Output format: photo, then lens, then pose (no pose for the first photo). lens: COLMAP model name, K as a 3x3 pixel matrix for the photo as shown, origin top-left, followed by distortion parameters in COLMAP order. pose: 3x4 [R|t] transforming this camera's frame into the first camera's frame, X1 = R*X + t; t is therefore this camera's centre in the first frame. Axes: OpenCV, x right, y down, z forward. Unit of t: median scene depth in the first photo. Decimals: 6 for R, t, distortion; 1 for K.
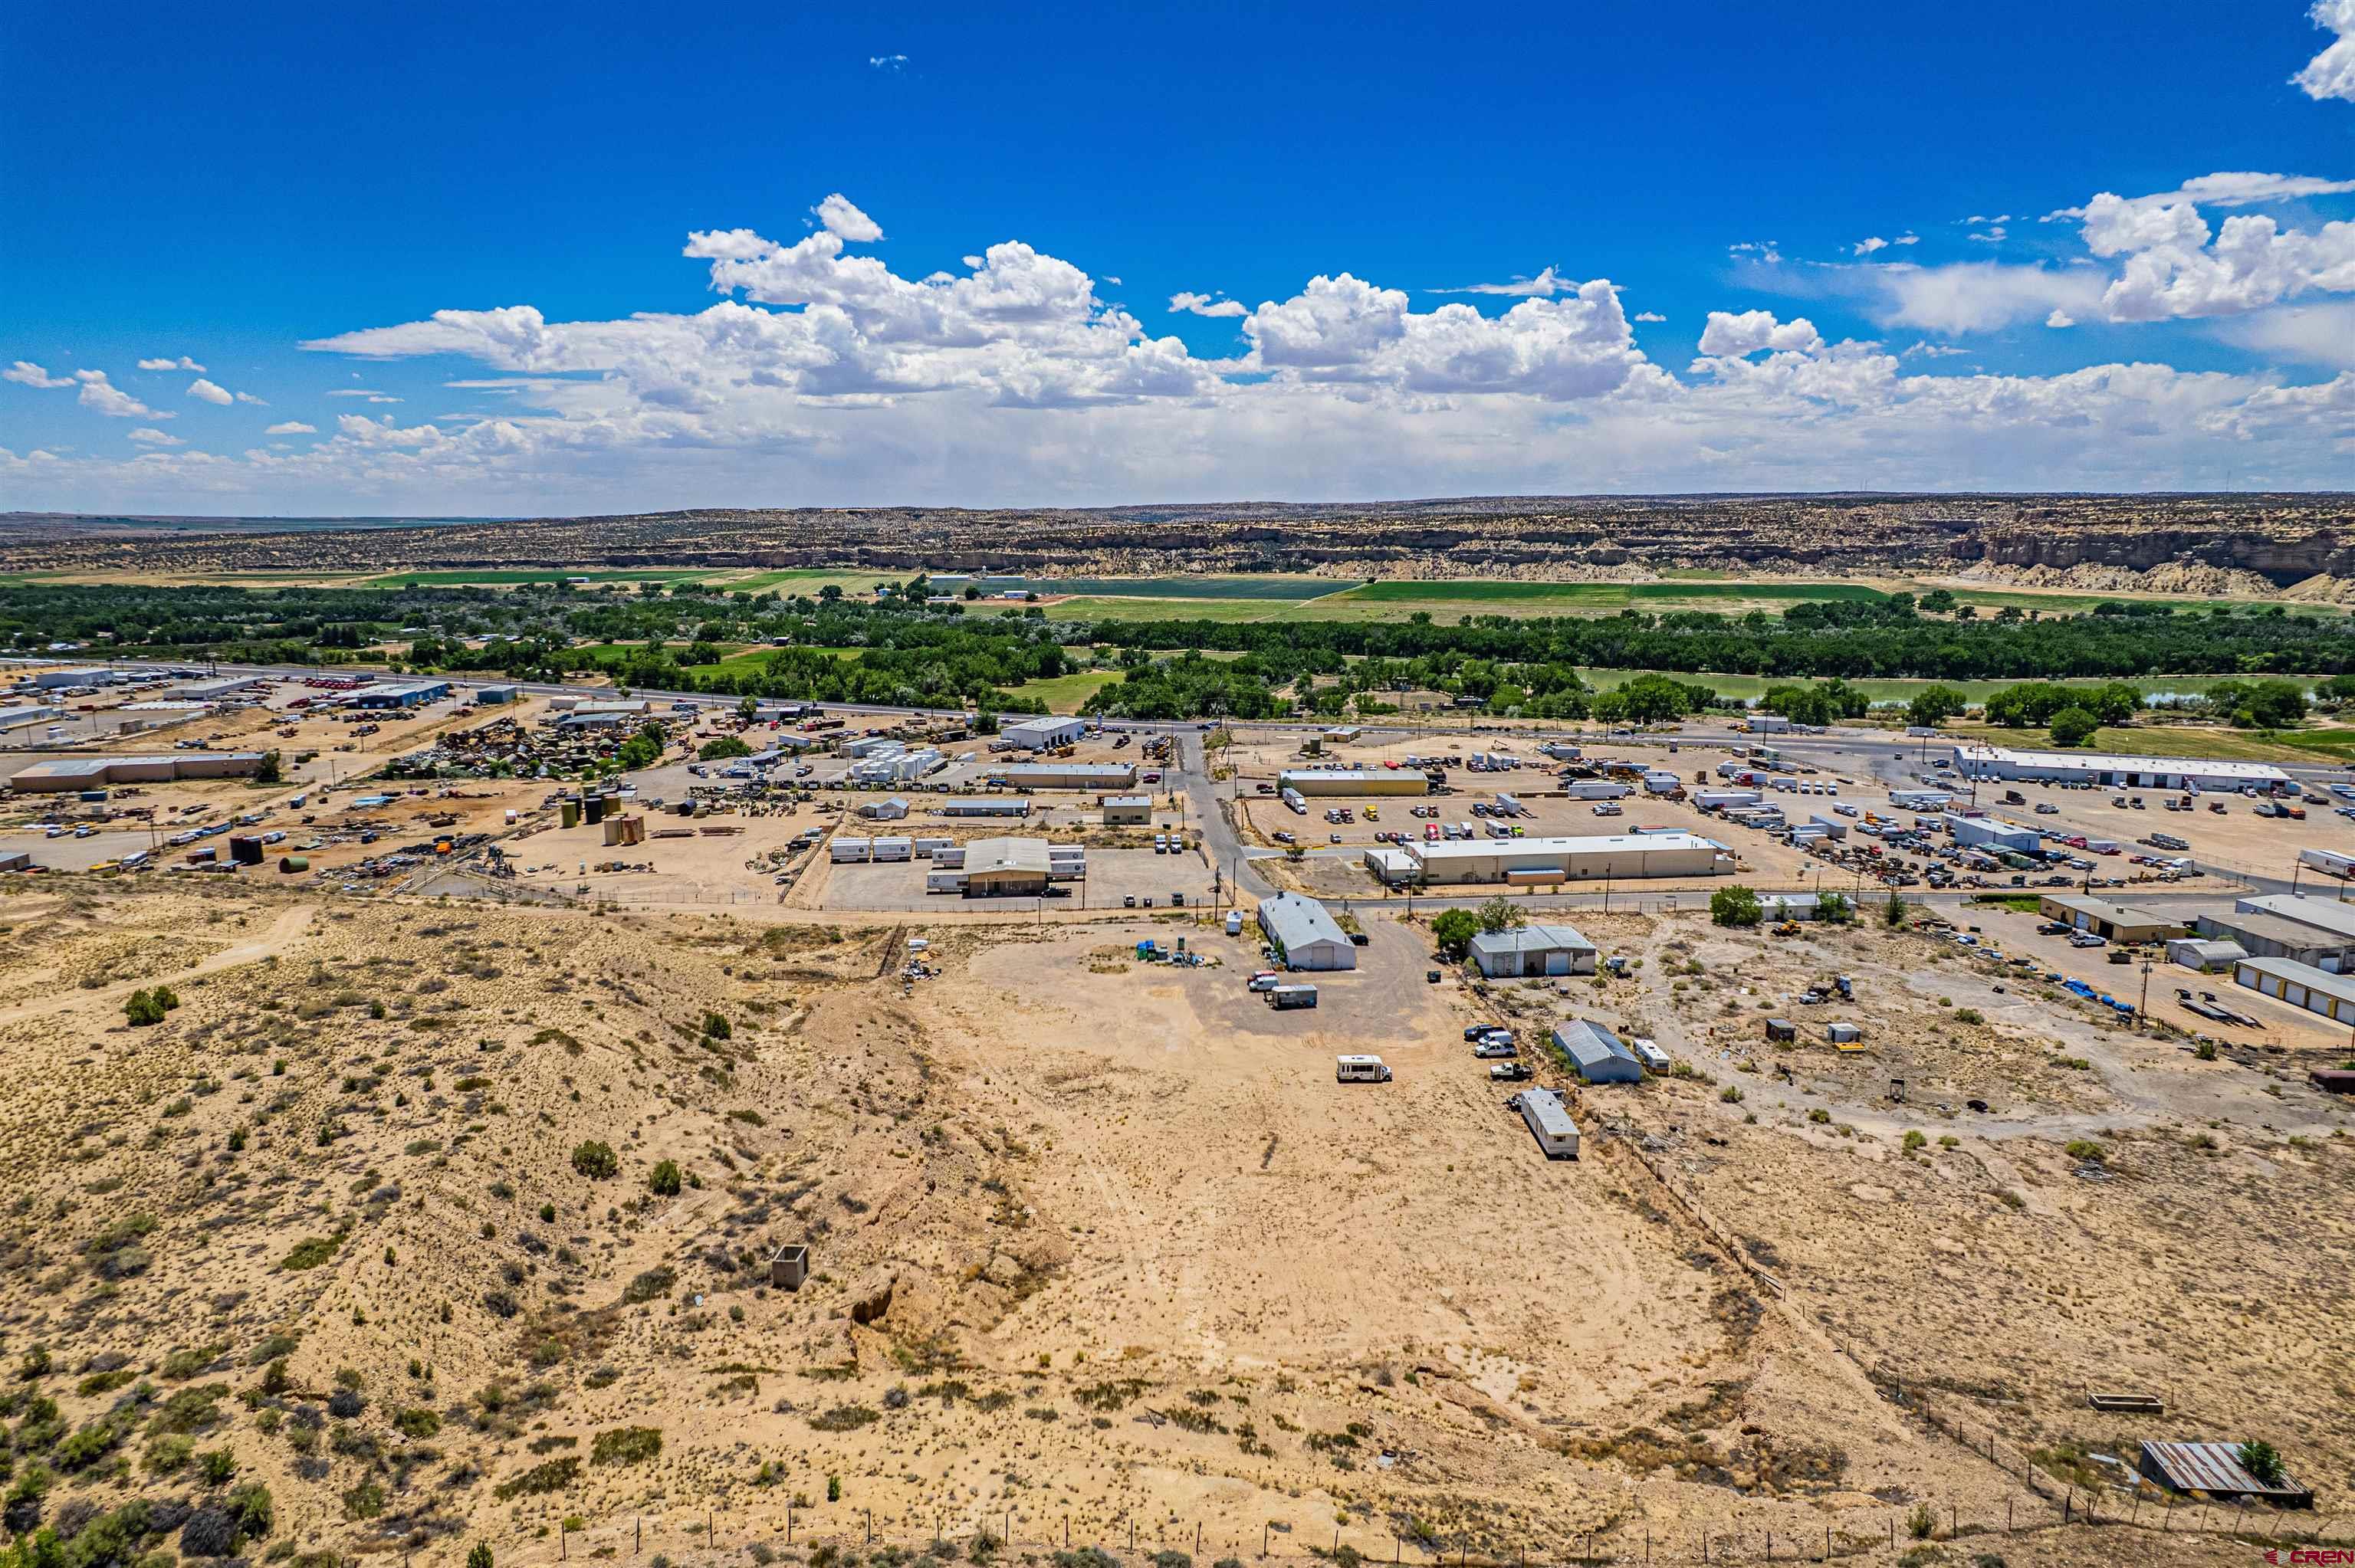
lens RADIAL K [[1501.7, 0, 1192.0], [0, 1501.7, 771.7], [0, 0, 1]] dist [-0.079854, 0.075375]
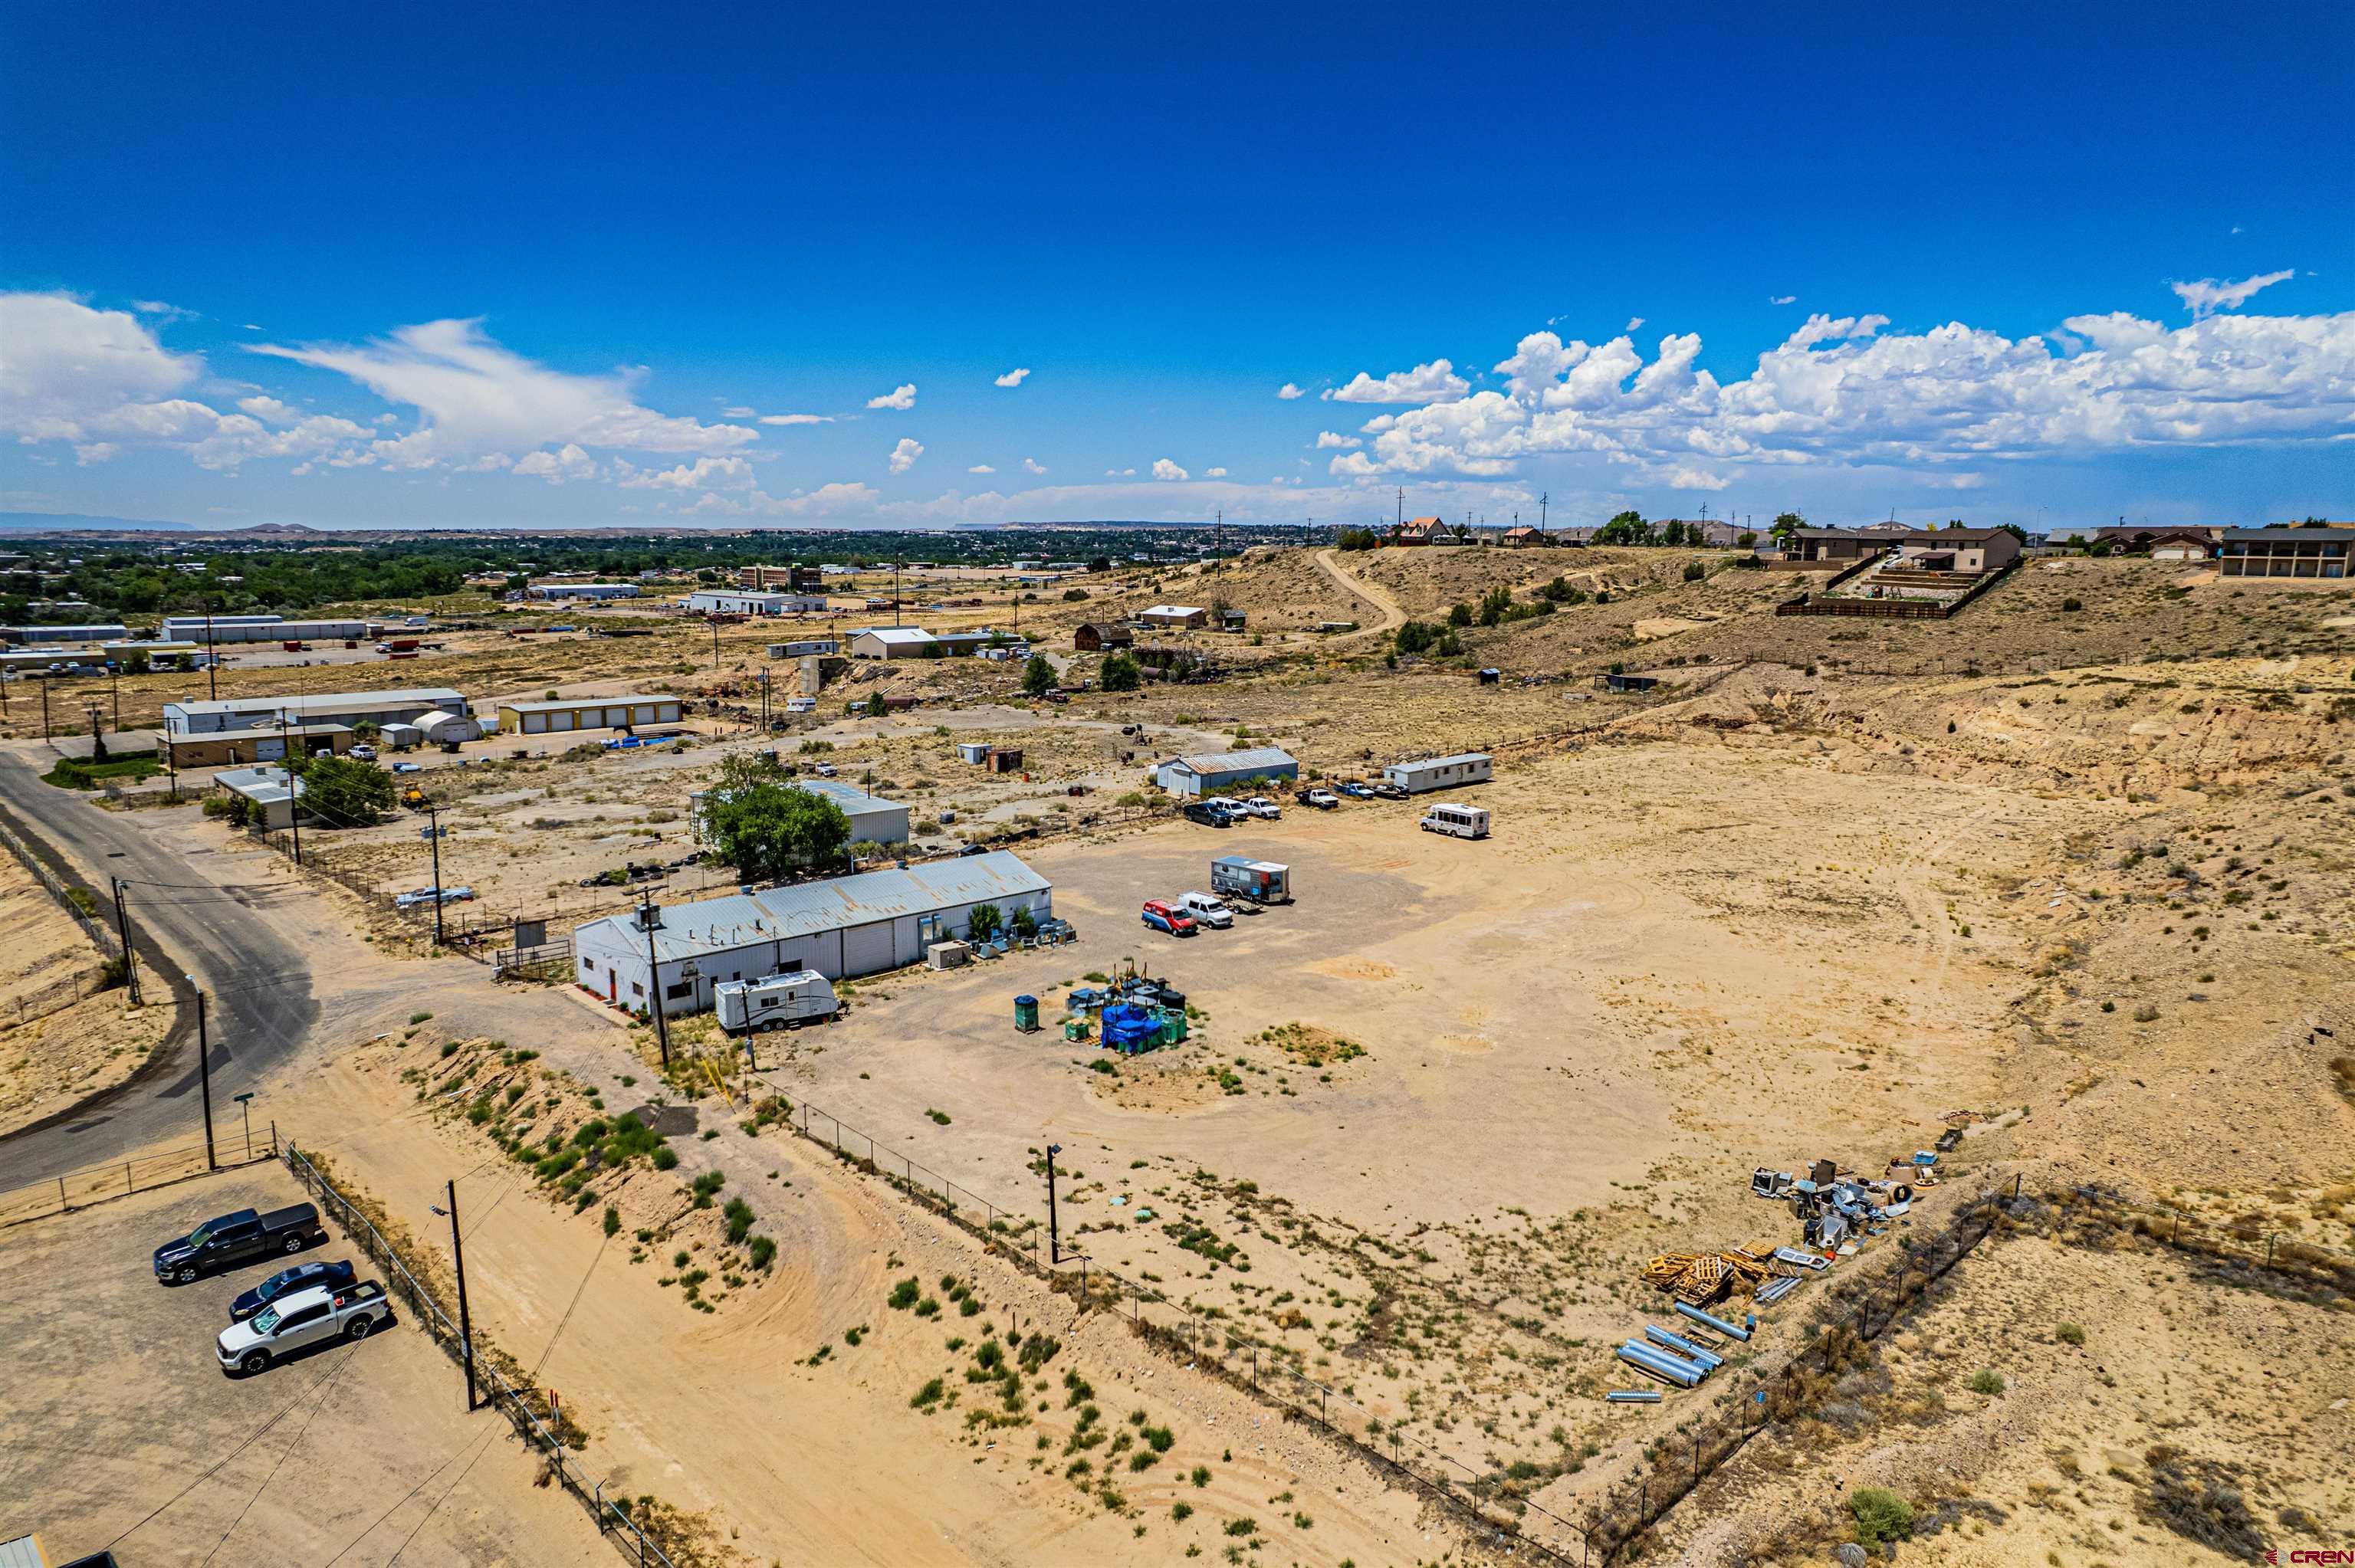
lens RADIAL K [[1501.7, 0, 1192.0], [0, 1501.7, 771.7], [0, 0, 1]] dist [-0.079854, 0.075375]
pose [[-0.612015, -0.130593, 0.779989, -0.037342], [0.113825, 0.961457, 0.250289, -0.002618], [-0.782612, 0.241963, -0.573561, 0.147988]]
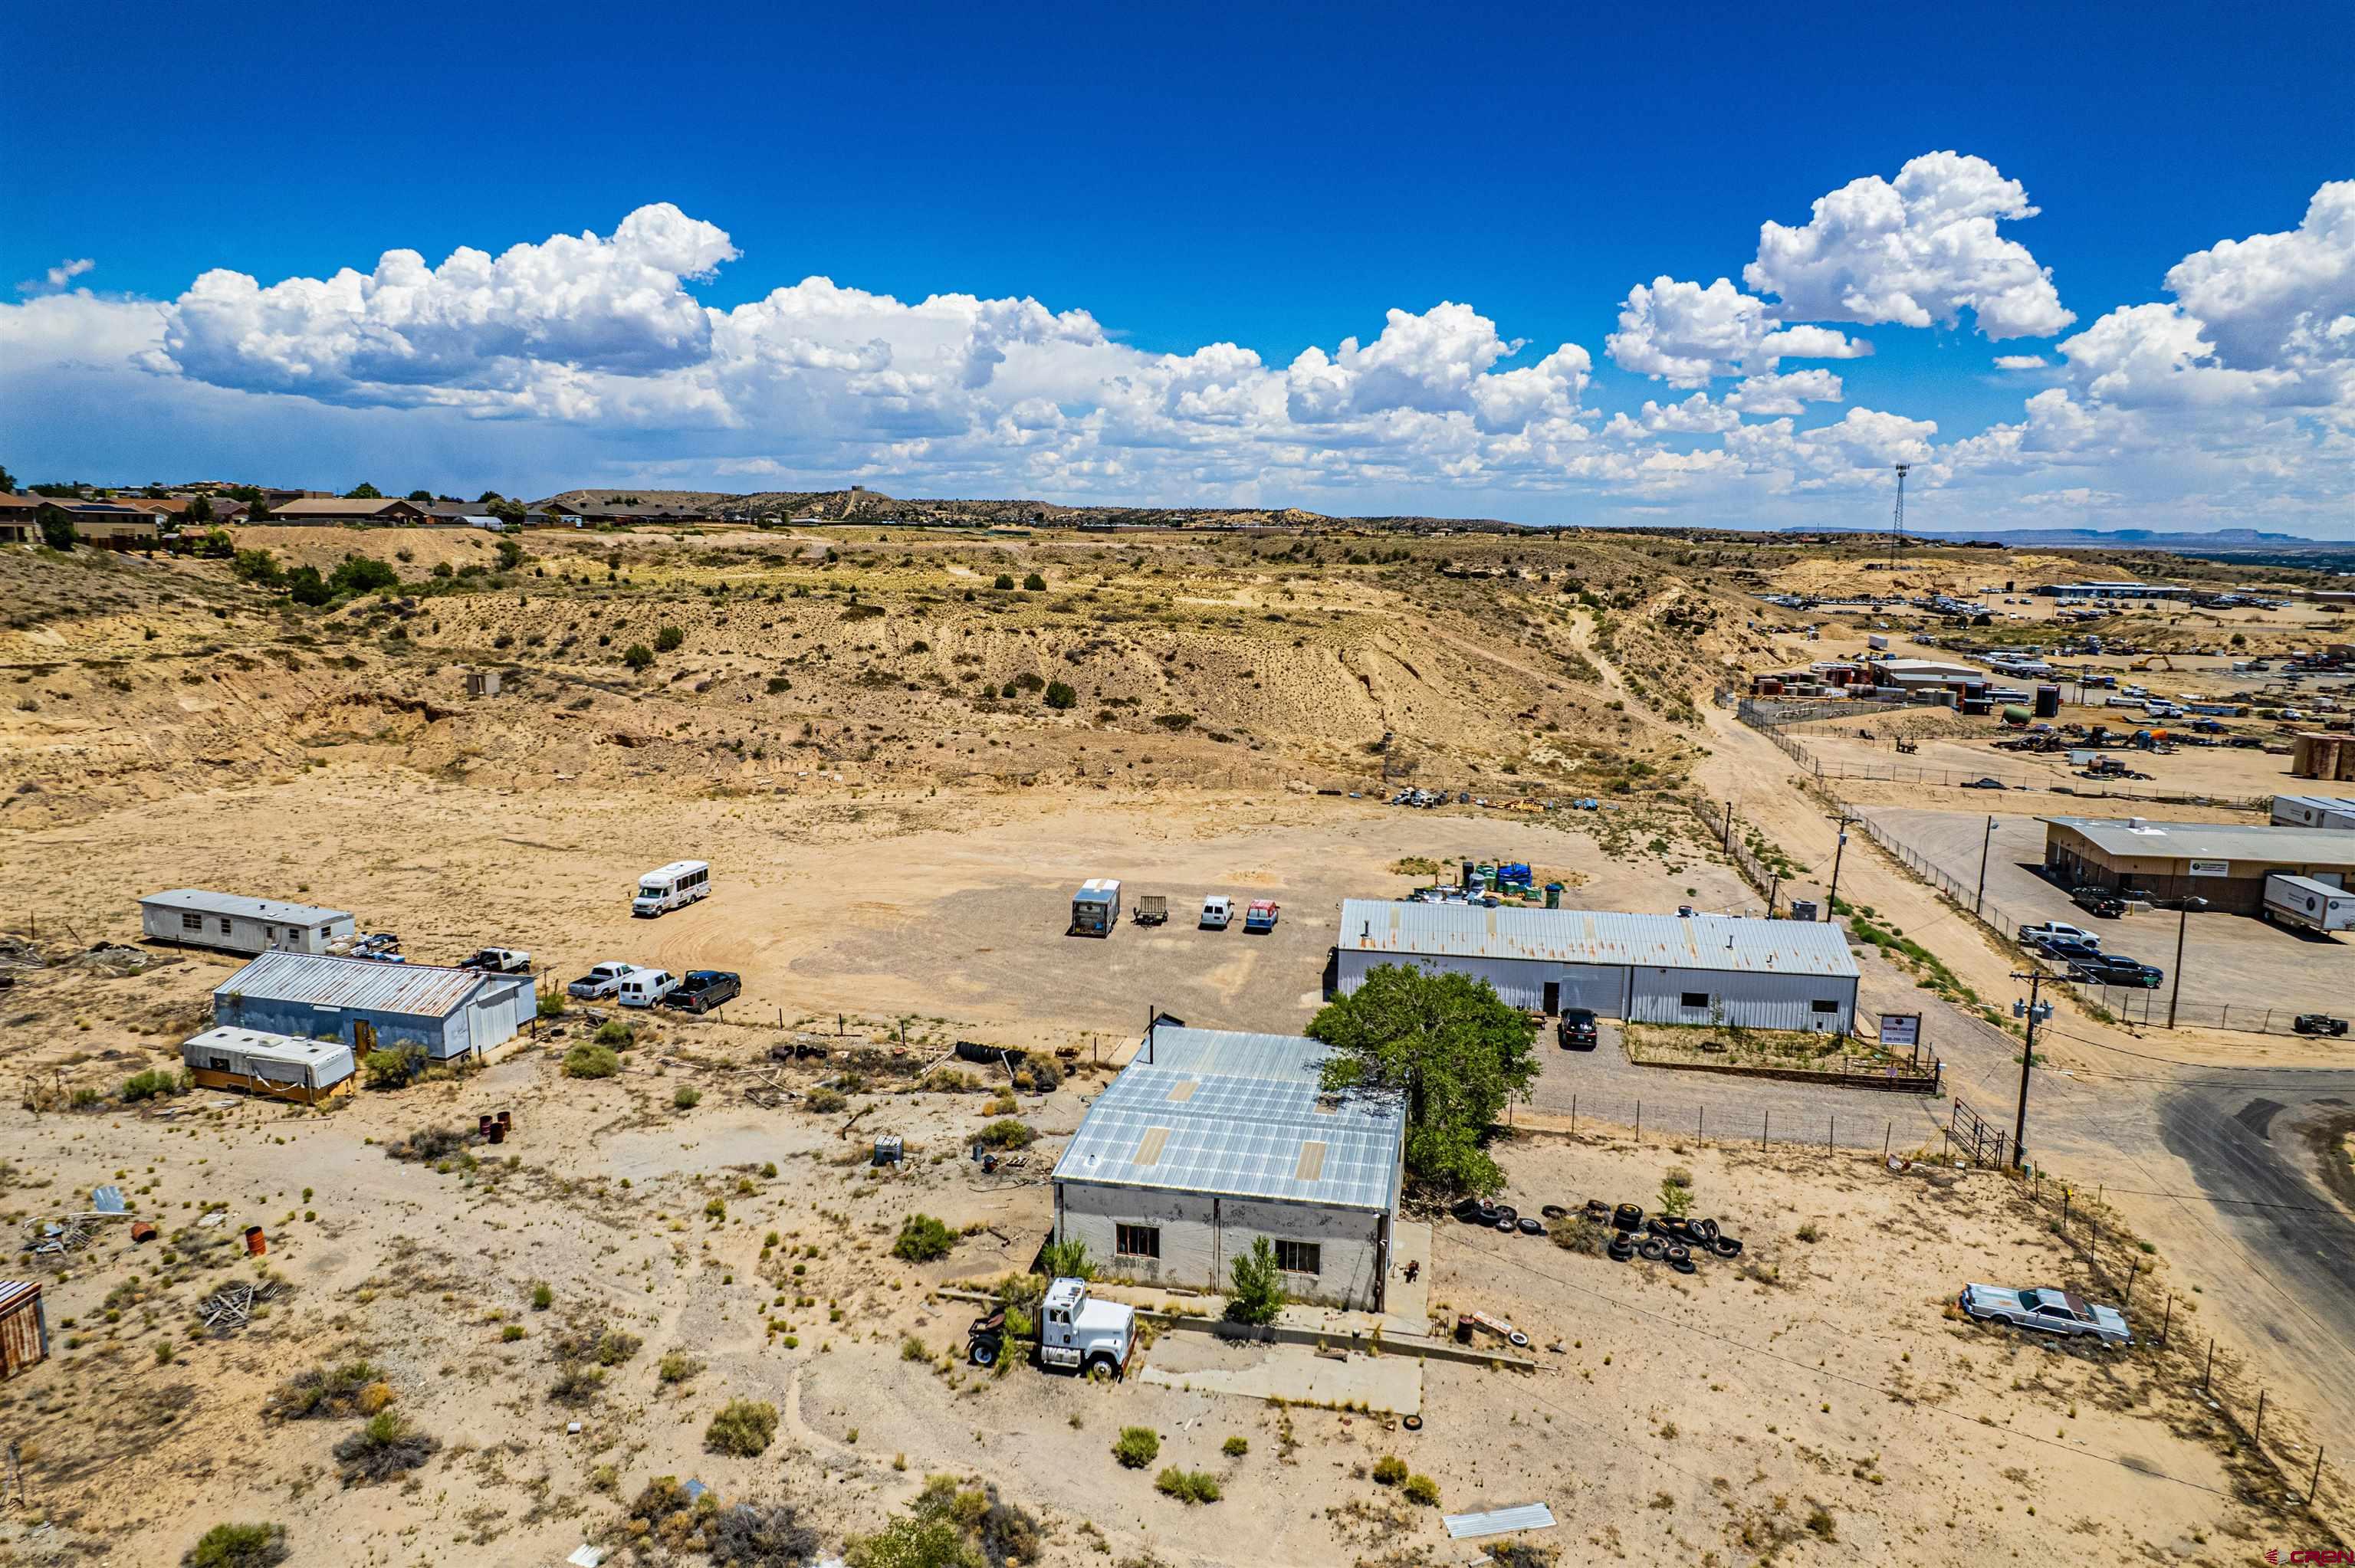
lens RADIAL K [[1501.7, 0, 1192.0], [0, 1501.7, 771.7], [0, 0, 1]] dist [-0.079854, 0.075375]
pose [[-0.276681, 0.150935, -0.949034, 0.057827], [-0.172558, 0.963732, 0.203580, 0.000420], [0.945342, 0.220090, -0.240601, 0.127818]]
